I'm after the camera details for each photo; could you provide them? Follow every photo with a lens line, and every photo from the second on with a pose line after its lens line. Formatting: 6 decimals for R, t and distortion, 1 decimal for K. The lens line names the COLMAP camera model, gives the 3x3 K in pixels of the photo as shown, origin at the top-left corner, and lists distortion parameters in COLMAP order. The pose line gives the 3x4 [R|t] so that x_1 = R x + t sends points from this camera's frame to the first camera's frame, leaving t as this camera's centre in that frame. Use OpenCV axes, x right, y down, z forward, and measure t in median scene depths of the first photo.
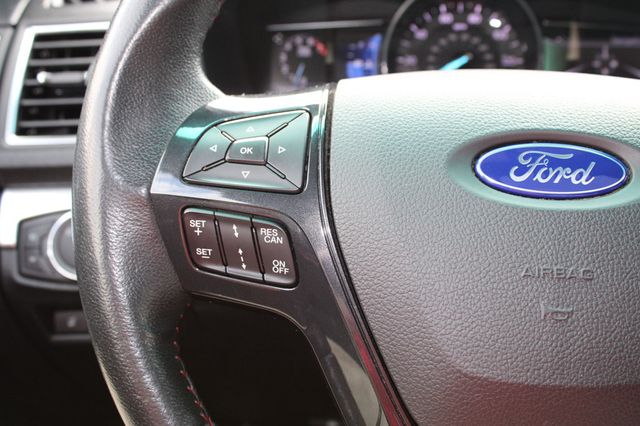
lens RADIAL K [[748.6, 0, 324.7], [0, 748.6, 214.1], [0, 0, 1]] dist [-0.062442, 0.000000]
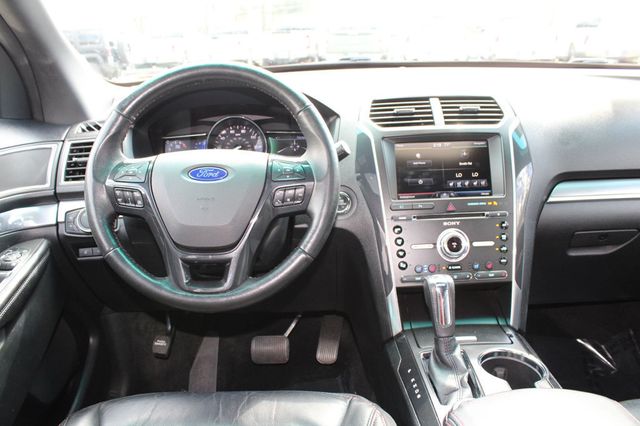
lens RADIAL K [[535.9, 0, 316.5], [0, 535.9, 206.1], [0, 0, 1]] dist [-0.140417, 0.096290]
pose [[0.995369, -0.039946, 0.087440, 0.600847], [0.048562, 0.993928, -0.098738, 0.398134], [-0.082965, 0.102527, 0.991264, -1.740424]]
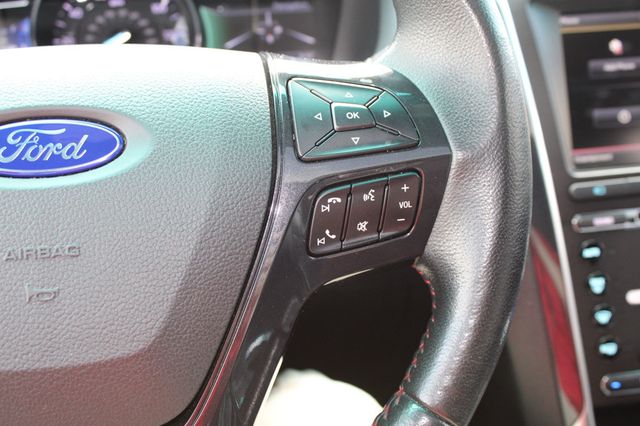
lens RADIAL K [[777.1, 0, 320.6], [0, 777.1, 213.0], [0, 0, 1]] dist [-0.067664, 0.000000]
pose [[0.970563, -0.109179, 0.214681, 0.416641], [0.105150, 0.994000, 0.030134, 0.032501], [-0.216683, -0.006673, 0.976219, -0.054432]]
